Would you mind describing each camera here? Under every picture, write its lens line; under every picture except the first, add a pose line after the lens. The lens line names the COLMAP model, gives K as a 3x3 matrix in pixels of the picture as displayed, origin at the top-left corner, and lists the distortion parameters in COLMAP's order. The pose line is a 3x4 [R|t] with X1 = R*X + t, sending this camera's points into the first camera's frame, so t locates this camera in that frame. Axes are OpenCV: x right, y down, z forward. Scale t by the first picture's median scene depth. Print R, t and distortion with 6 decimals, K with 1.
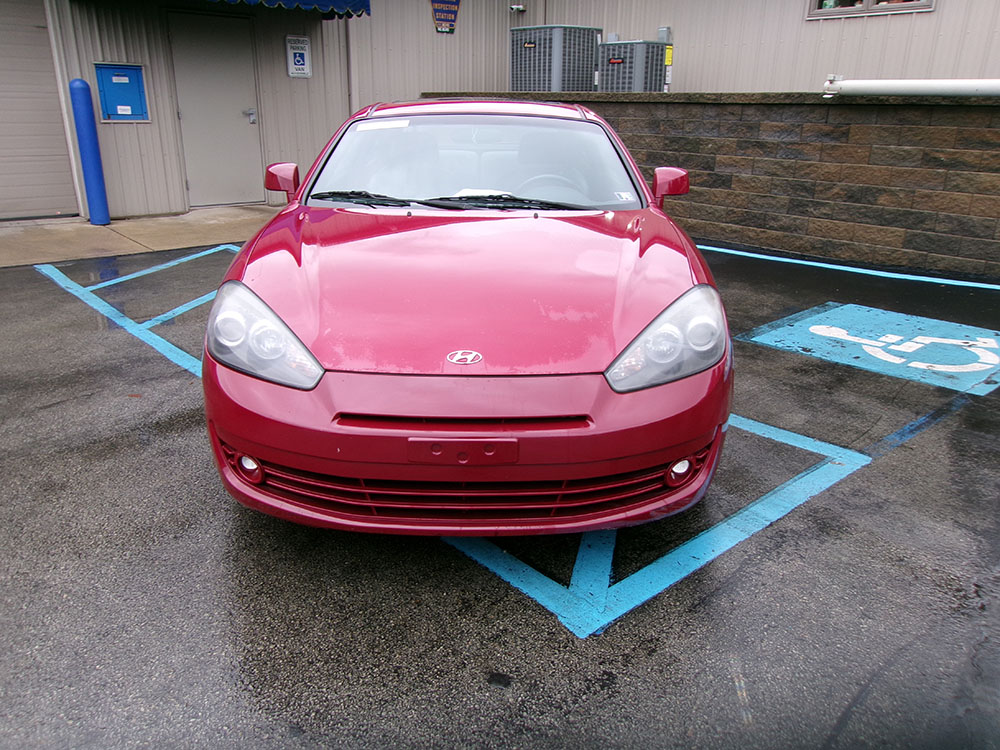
lens RADIAL K [[782.3, 0, 500.0], [0, 782.3, 375.0], [0, 0, 1]] dist [-0.036431, 0.068639]
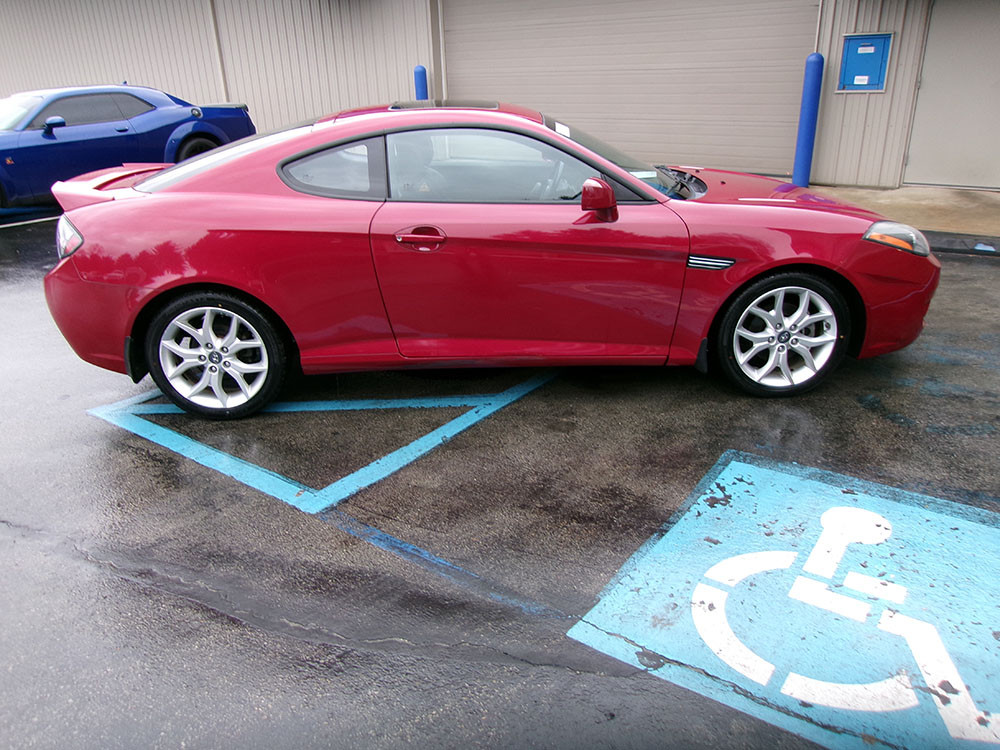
lens RADIAL K [[769.6, 0, 481.4], [0, 769.6, 376.2], [0, 0, 1]] dist [-0.027297, 0.053333]
pose [[0.200965, 0.356395, -0.912467, 0.644190], [-0.292529, 0.910803, 0.291317, -0.182279], [0.934901, 0.208379, 0.287296, 0.442627]]
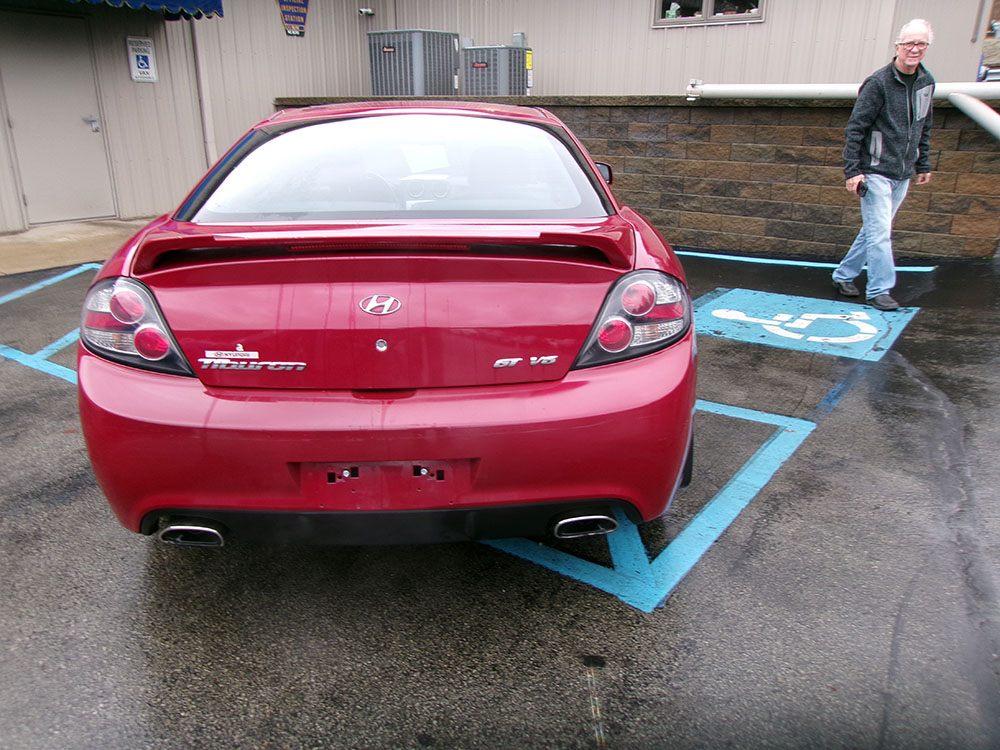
lens RADIAL K [[782.3, 0, 500.0], [0, 782.3, 375.0], [0, 0, 1]] dist [-0.036431, 0.068639]
pose [[0.975188, -0.079627, 0.206564, -0.095310], [0.080138, 0.996766, 0.005908, -0.002900], [-0.206366, 0.010792, 0.978415, -0.001595]]
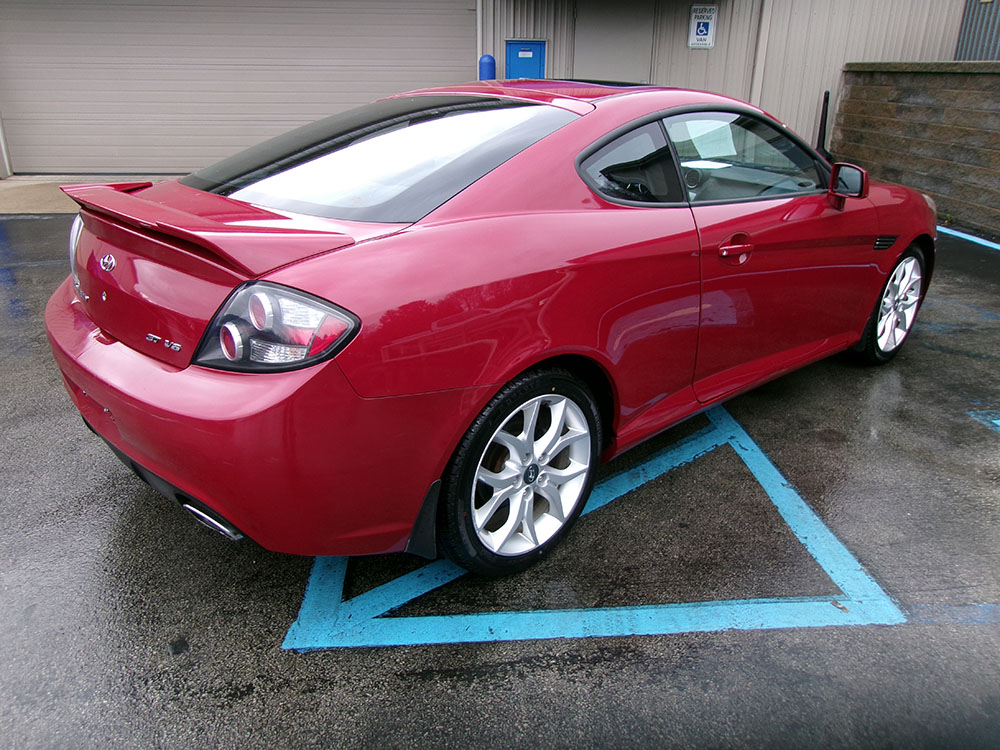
lens RADIAL K [[782.6, 0, 487.2], [0, 782.6, 376.3], [0, 0, 1]] dist [0.000297, 0.002457]
pose [[0.793651, 0.220185, -0.567130, 0.263212], [-0.198530, 0.974910, 0.100677, -0.049069], [0.575069, 0.032690, 0.817452, 0.108827]]
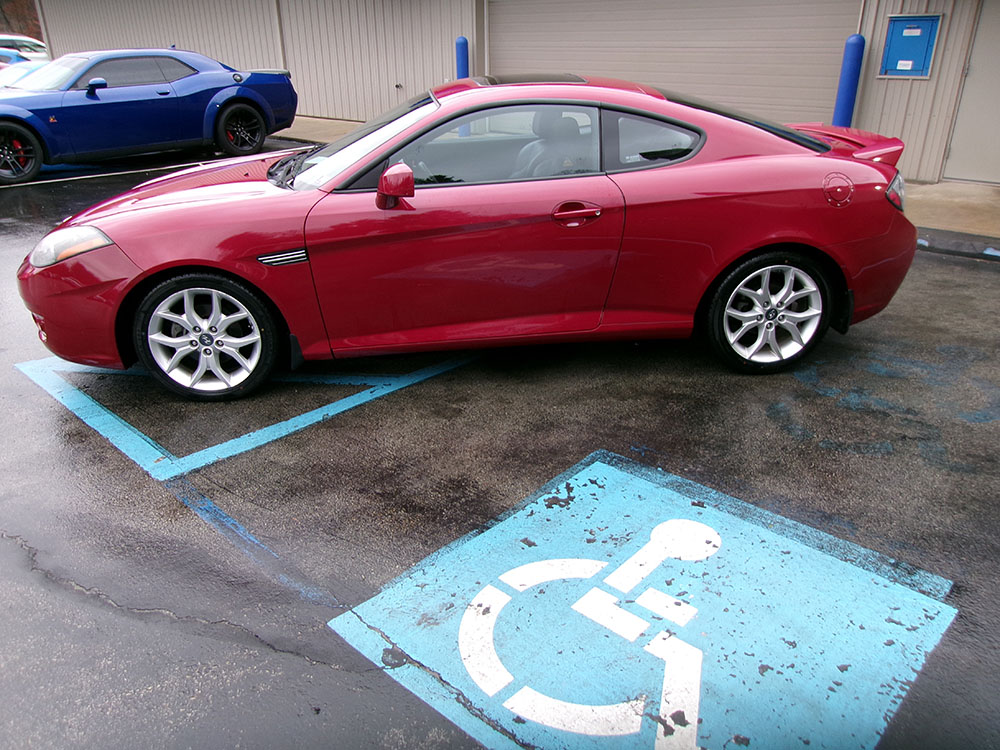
lens RADIAL K [[766.0, 0, 481.5], [0, 766.0, 375.1], [0, 0, 1]] dist [-0.014659, 0.029505]
pose [[0.087098, 0.395279, -0.914423, 0.653116], [-0.321381, 0.879982, 0.349780, -0.227144], [0.942936, 0.263413, 0.203680, 0.569526]]
